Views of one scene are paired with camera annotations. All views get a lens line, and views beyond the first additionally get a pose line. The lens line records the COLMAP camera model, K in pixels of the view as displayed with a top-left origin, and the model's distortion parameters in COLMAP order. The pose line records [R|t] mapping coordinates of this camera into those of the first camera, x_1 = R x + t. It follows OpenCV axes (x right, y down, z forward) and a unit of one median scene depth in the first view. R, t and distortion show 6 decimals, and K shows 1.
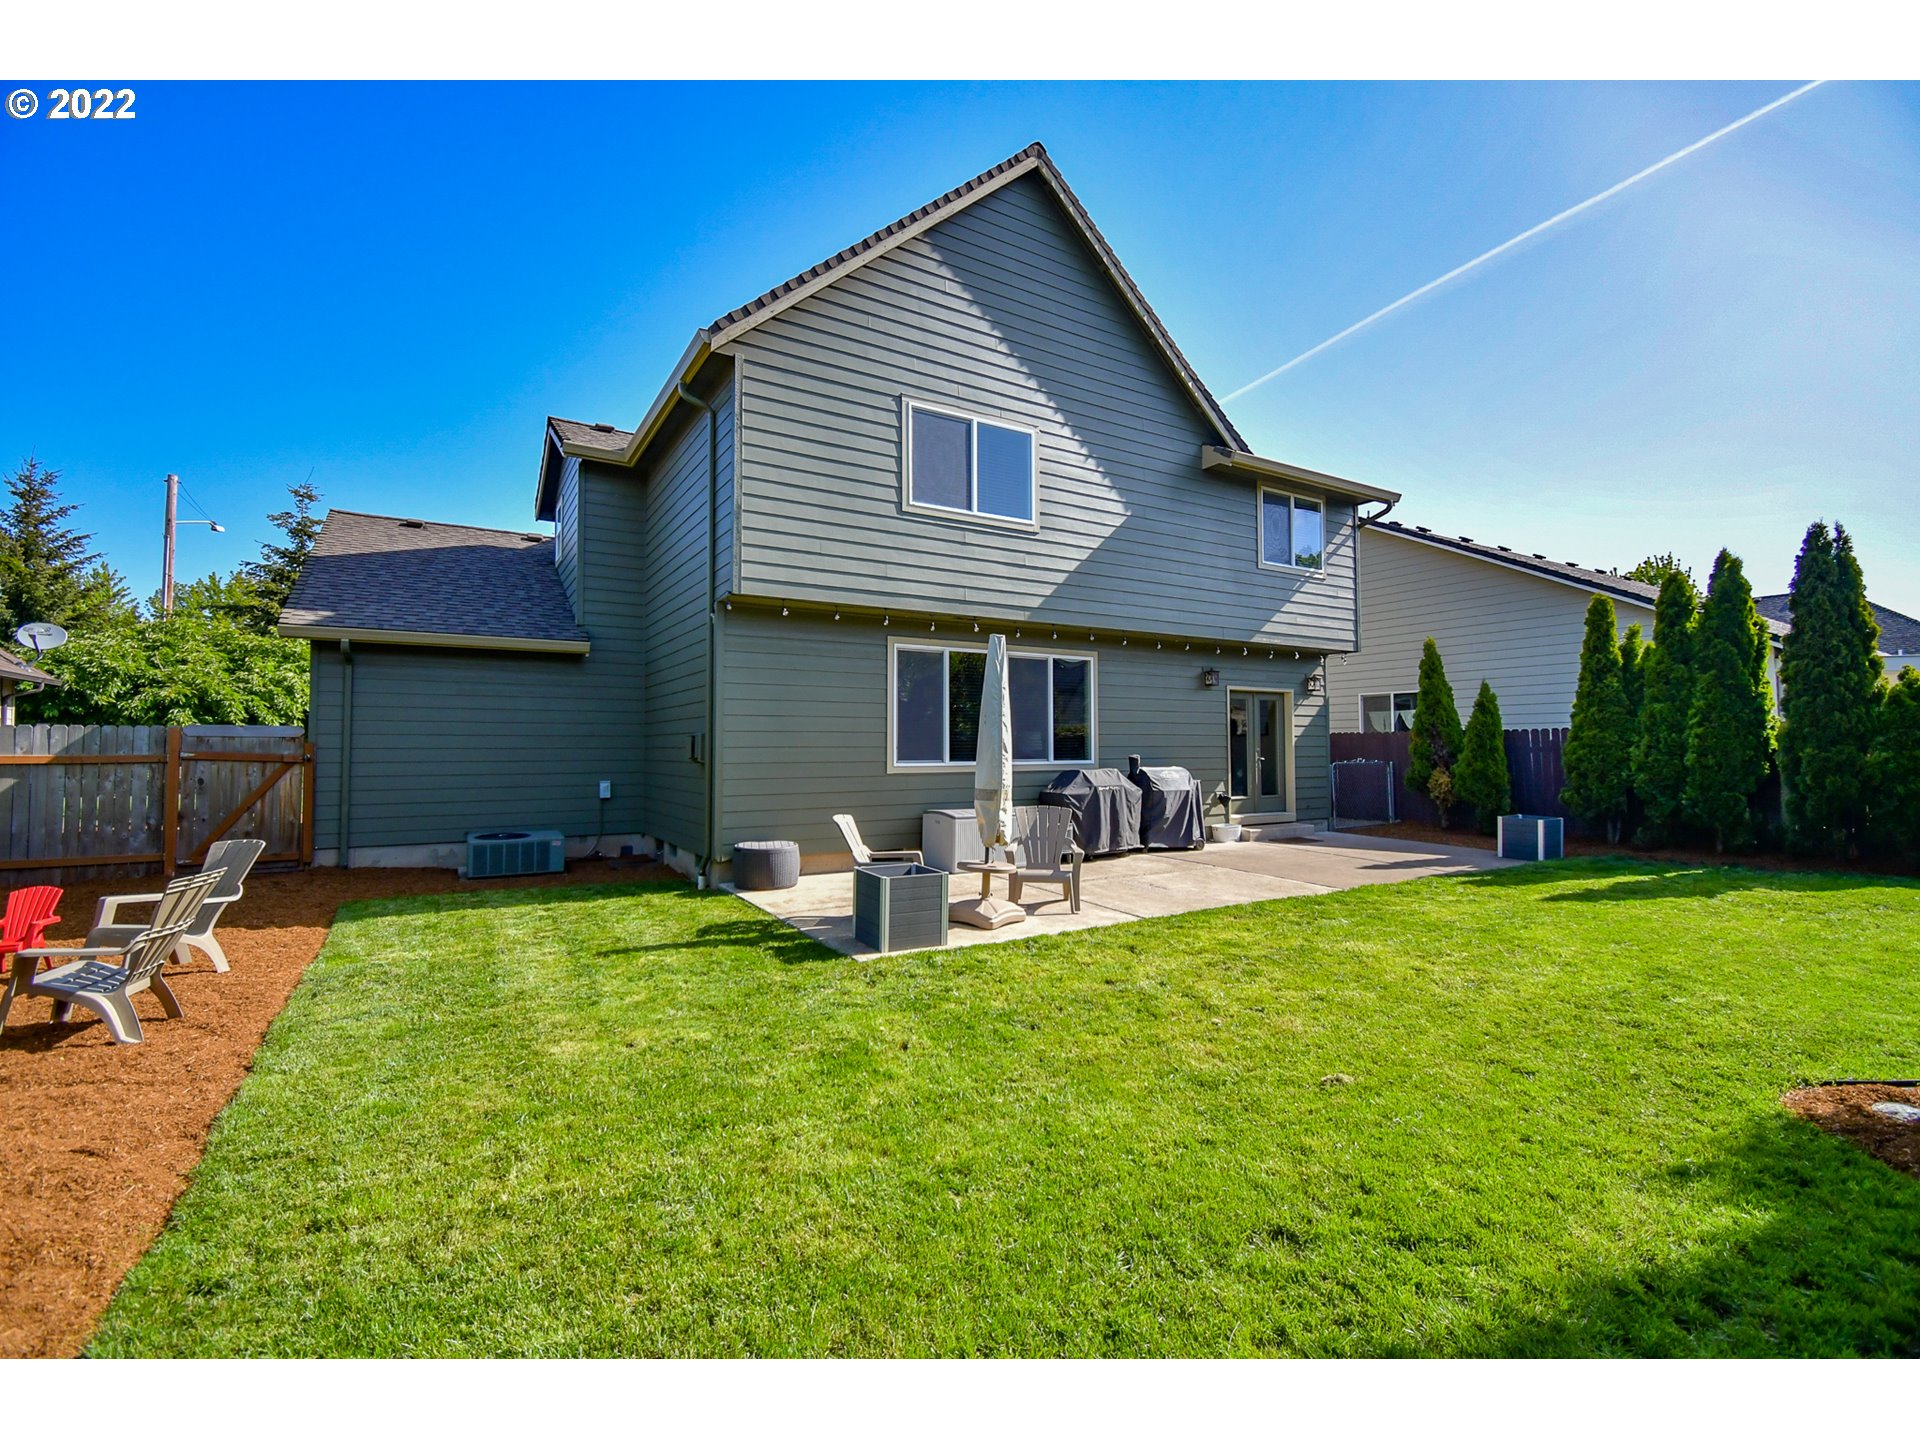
lens RADIAL K [[838.2, 0, 954.6], [0, 838.2, 720.8], [0, 0, 1]] dist [0.021686, -0.025348]
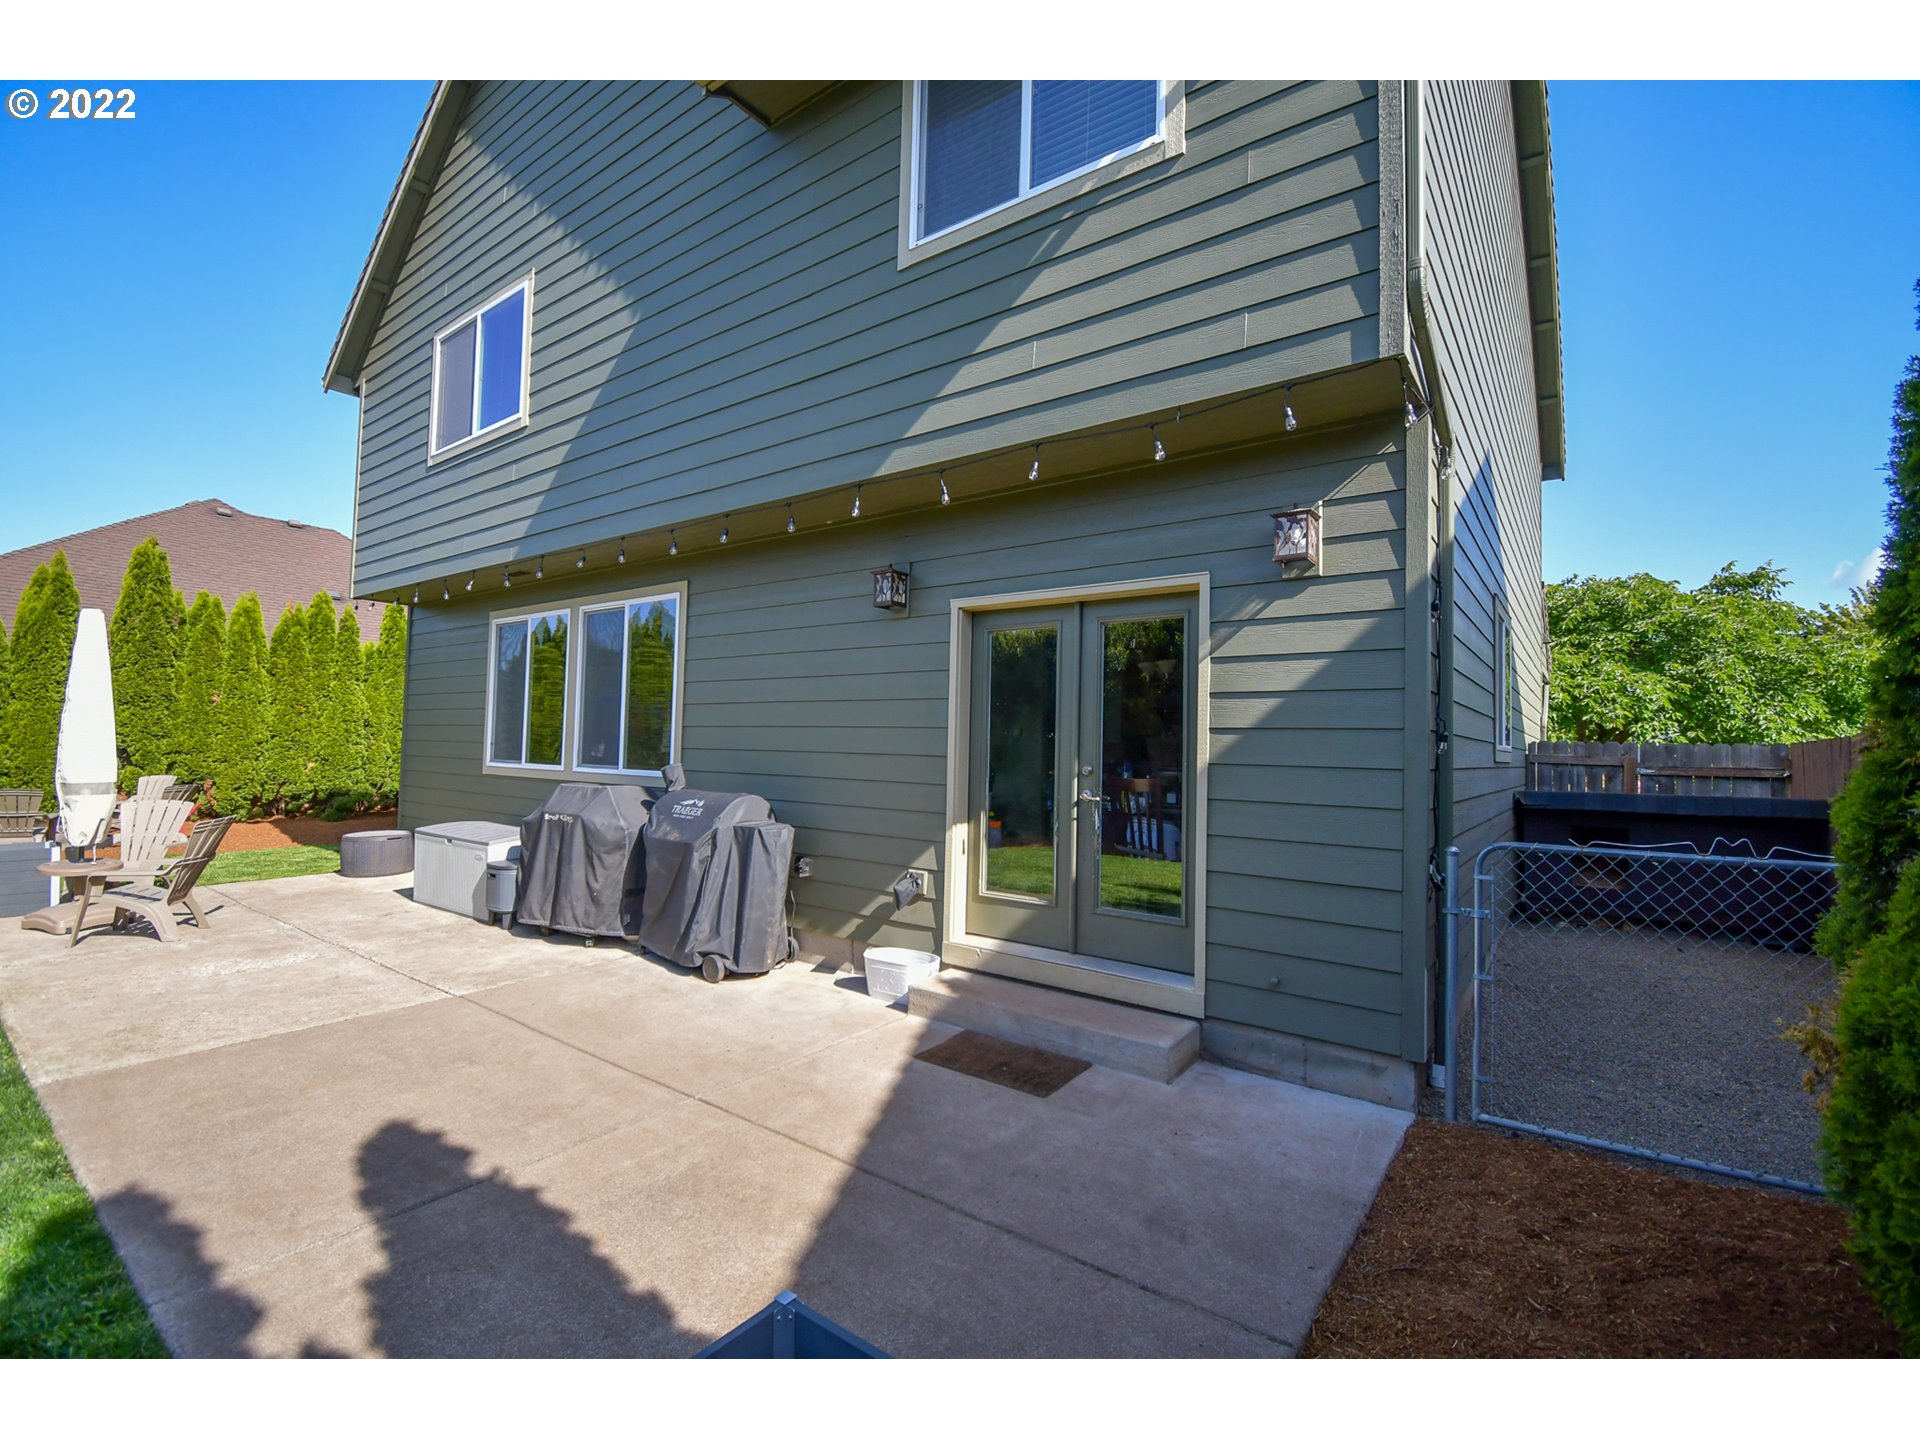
lens RADIAL K [[854.0, 0, 955.0], [0, 854.0, 719.9], [0, 0, 1]] dist [0.024953, -0.027472]
pose [[0.371670, -0.020299, -0.928143, 0.802292], [0.005601, 0.999792, -0.019623, 0.025055], [0.928348, 0.002095, 0.371706, 0.992770]]
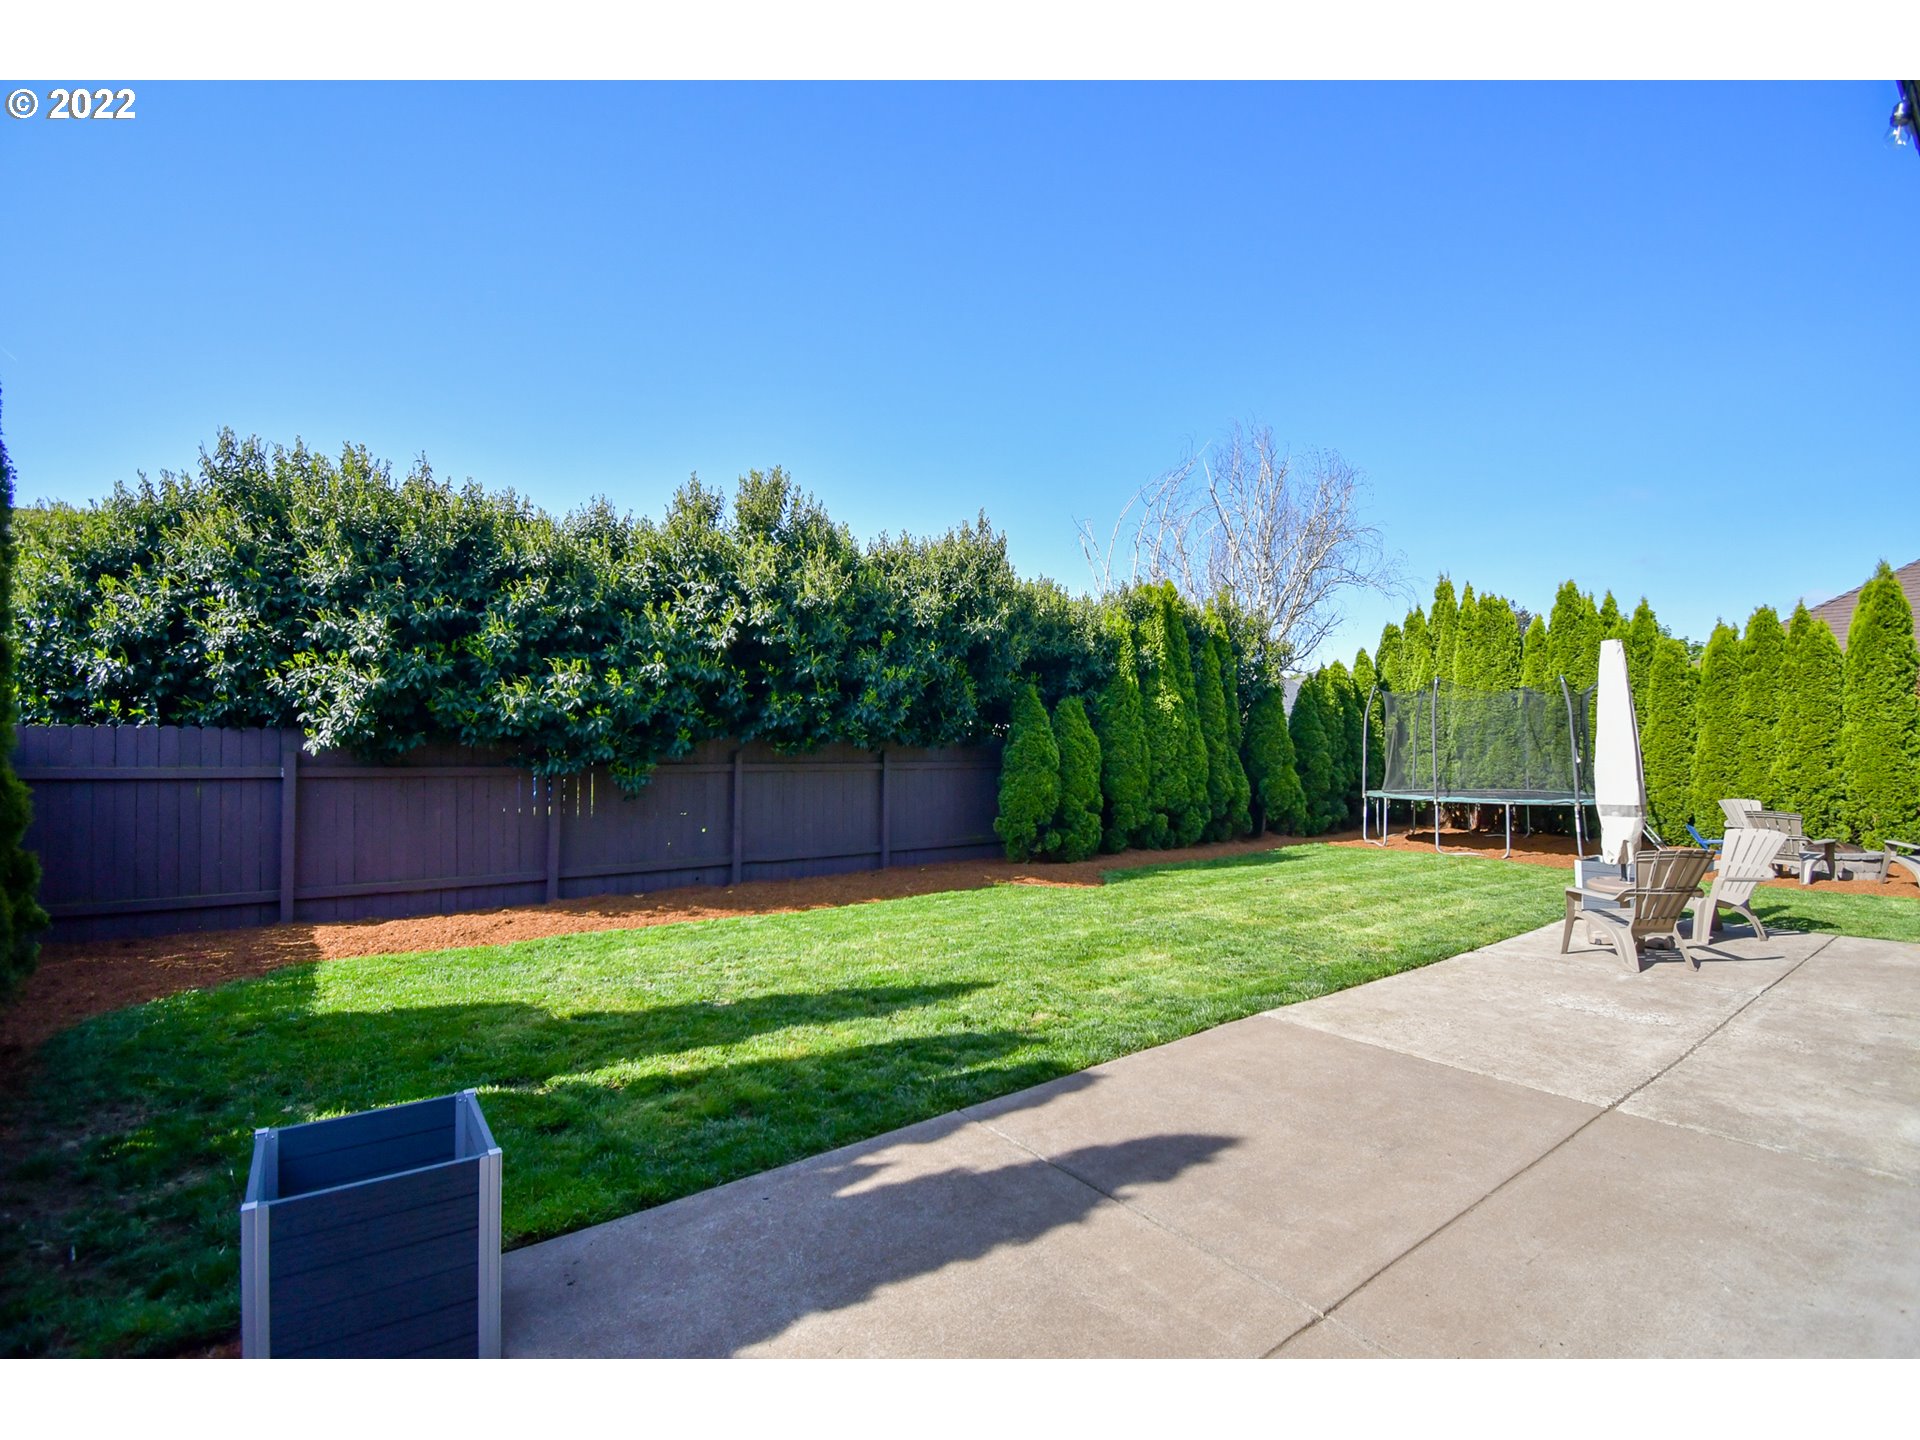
lens RADIAL K [[854.0, 0, 955.0], [0, 854.0, 719.9], [0, 0, 1]] dist [0.024953, -0.027472]
pose [[-0.997062, 0.001413, -0.076590, 0.565217], [0.006122, 0.998102, -0.061281, 0.027241], [0.076358, -0.061570, -0.995178, 1.237056]]
